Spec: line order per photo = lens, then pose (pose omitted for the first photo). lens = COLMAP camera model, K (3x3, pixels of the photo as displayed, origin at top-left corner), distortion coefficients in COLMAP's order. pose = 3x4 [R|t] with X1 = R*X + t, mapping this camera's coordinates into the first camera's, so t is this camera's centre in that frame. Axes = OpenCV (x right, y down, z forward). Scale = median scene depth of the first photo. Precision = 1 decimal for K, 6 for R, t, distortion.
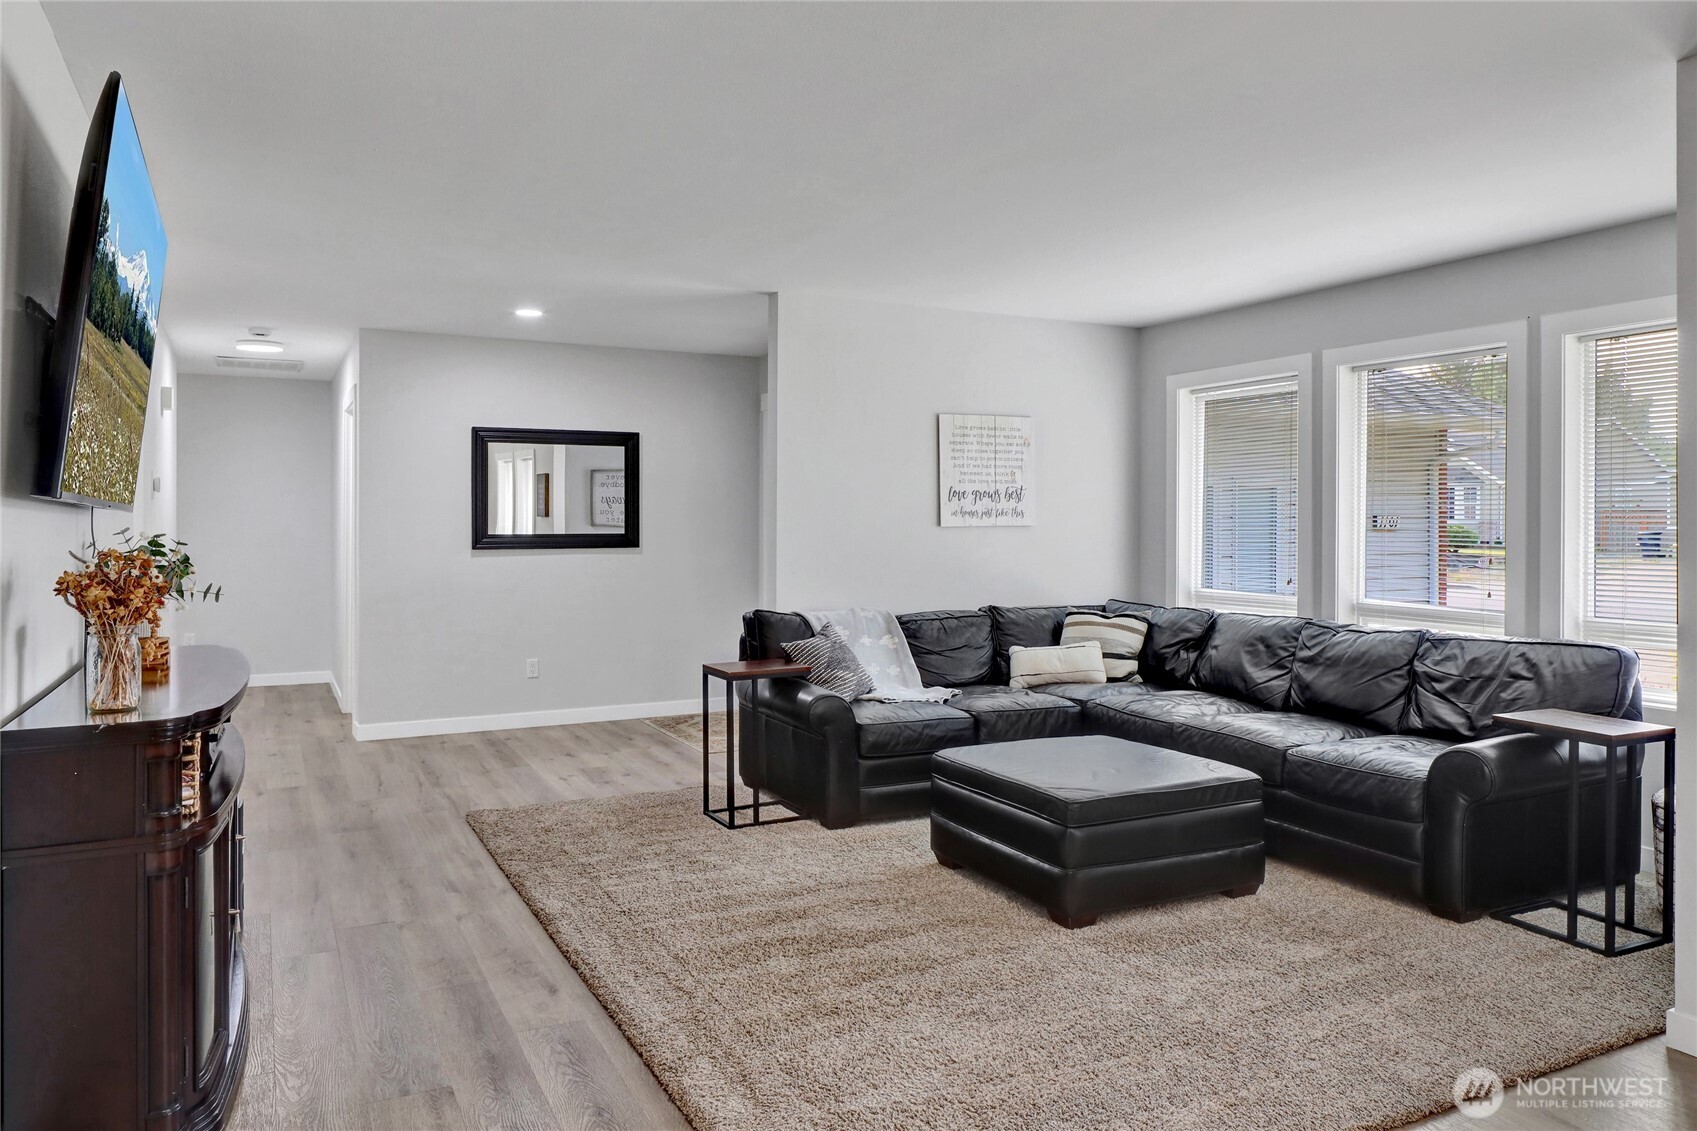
lens RADIAL K [[1164.0, 0, 846.7], [0, 1164.0, 526.1], [0, 0, 1]] dist [0.001040, 0.000269]
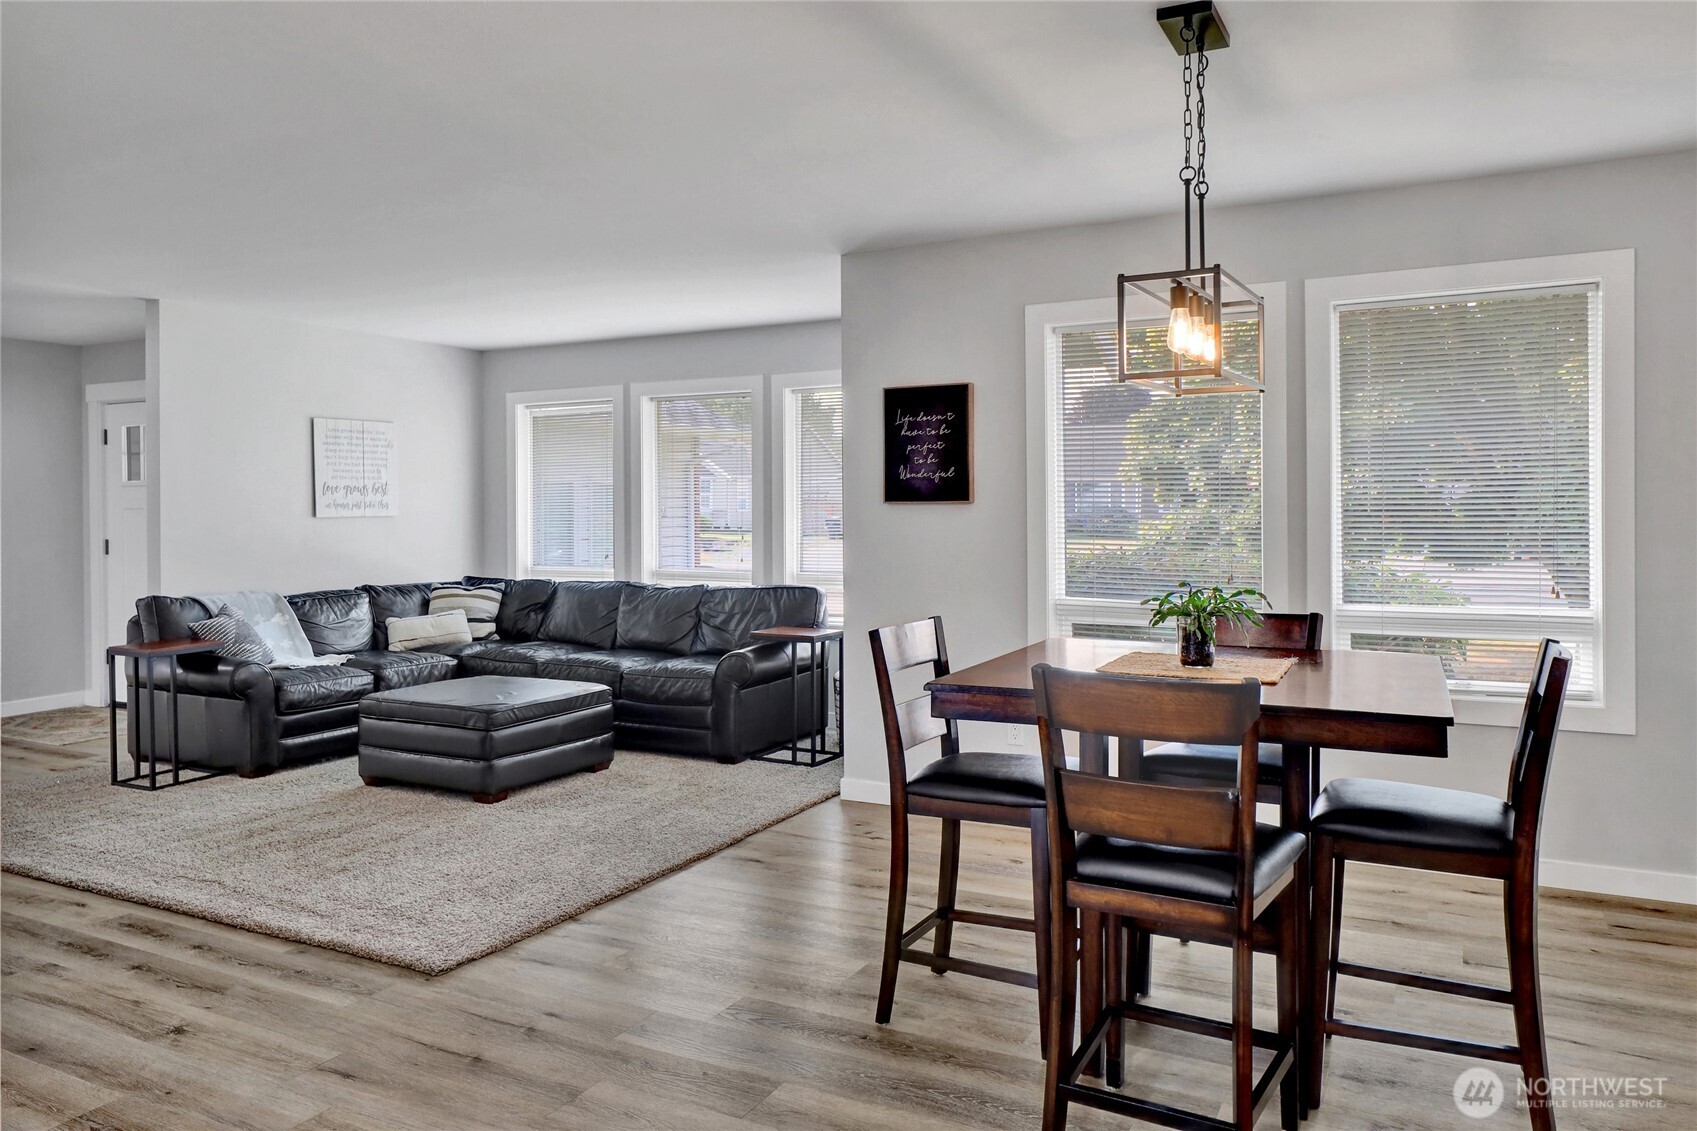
lens RADIAL K [[1174.3, 0, 848.5], [0, 1174.3, 482.5], [0, 0, 1]] dist [-0.007132, -0.000097]
pose [[0.816353, 0.007591, 0.577504, -0.193188], [0.009052, 0.999623, -0.025935, 0.001010], [-0.577483, 0.026400, 0.815976, -0.286282]]
